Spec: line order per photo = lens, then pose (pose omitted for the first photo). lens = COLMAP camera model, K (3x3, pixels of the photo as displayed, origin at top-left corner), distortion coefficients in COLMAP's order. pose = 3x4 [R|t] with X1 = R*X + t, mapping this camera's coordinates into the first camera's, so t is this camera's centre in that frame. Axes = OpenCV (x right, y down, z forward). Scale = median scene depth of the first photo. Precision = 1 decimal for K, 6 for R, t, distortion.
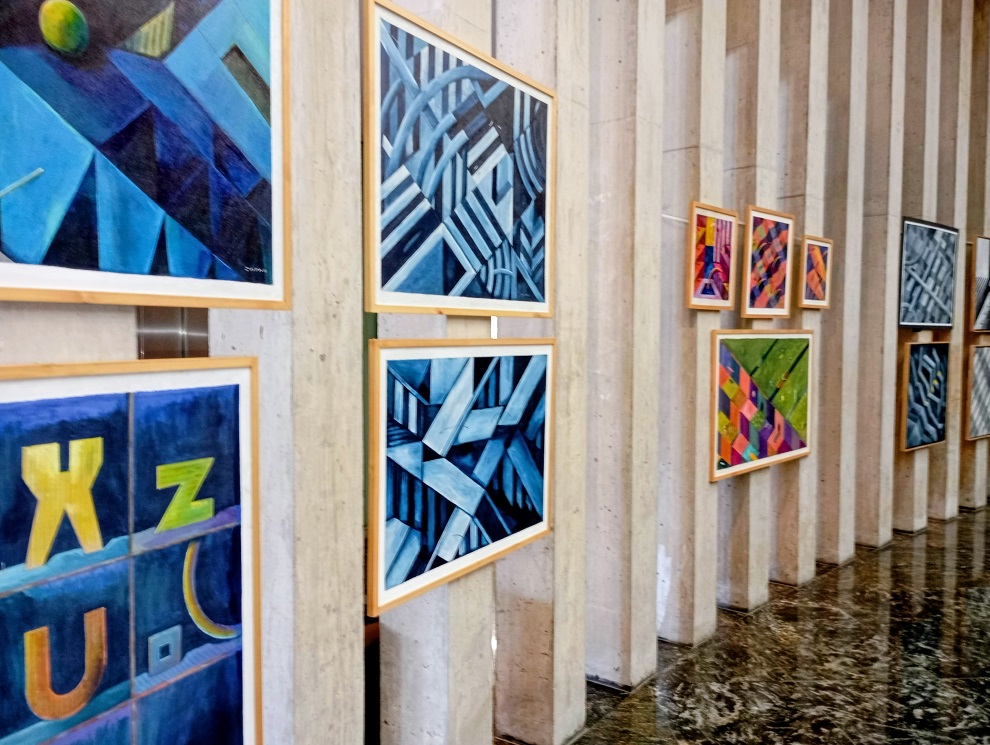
lens RADIAL K [[827.9, 0, 500.0], [0, 827.9, 377.5], [0, 0, 1]] dist [0.071468, -0.081030]
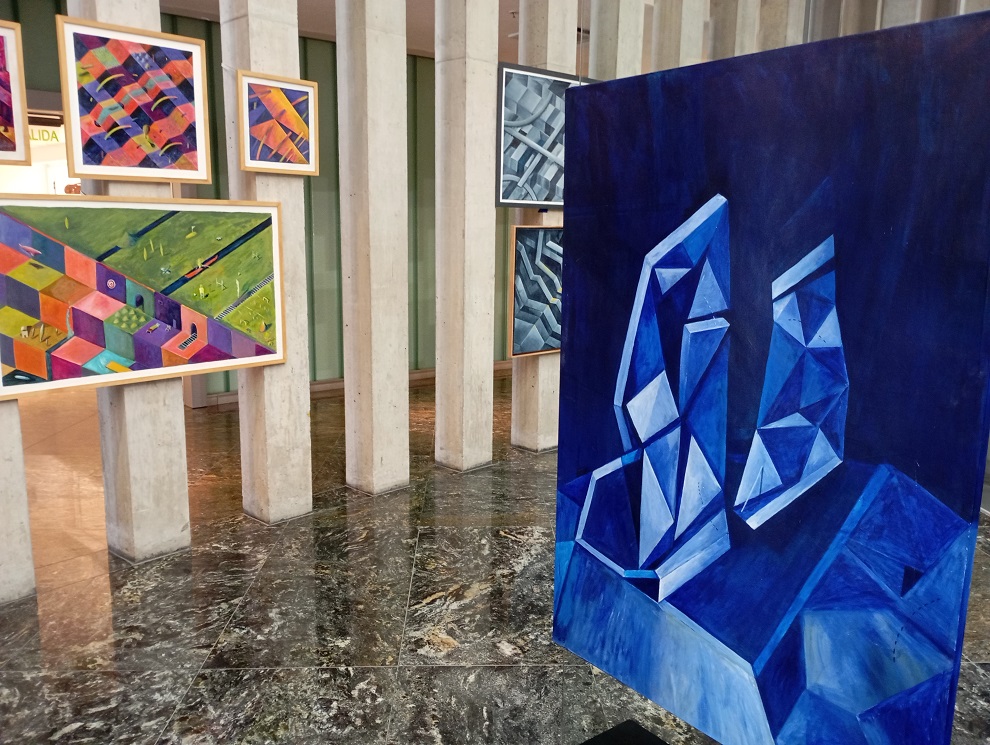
lens RADIAL K [[827.9, 0, 489.6], [0, 827.9, 375.8], [0, 0, 1]] dist [0.071468, -0.081030]
pose [[0.999855, 0.014375, -0.009123, 0.591753], [-0.013093, 0.991727, 0.127692, 0.000942], [0.010883, -0.127554, 0.991772, 0.224435]]
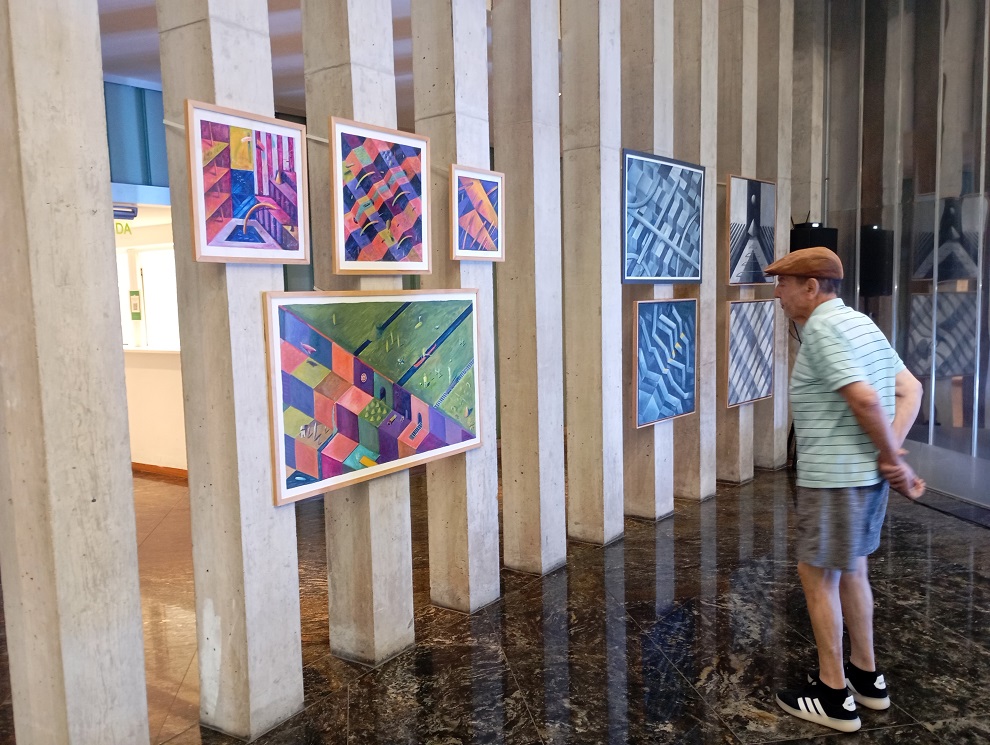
lens RADIAL K [[827.9, 0, 496.3], [0, 827.9, 376.0], [0, 0, 1]] dist [0.071468, -0.081030]
pose [[0.991351, -0.037678, 0.125714, 0.298337], [0.032164, 0.998441, 0.045610, -0.010648], [-0.127236, -0.041172, 0.991018, 0.229808]]
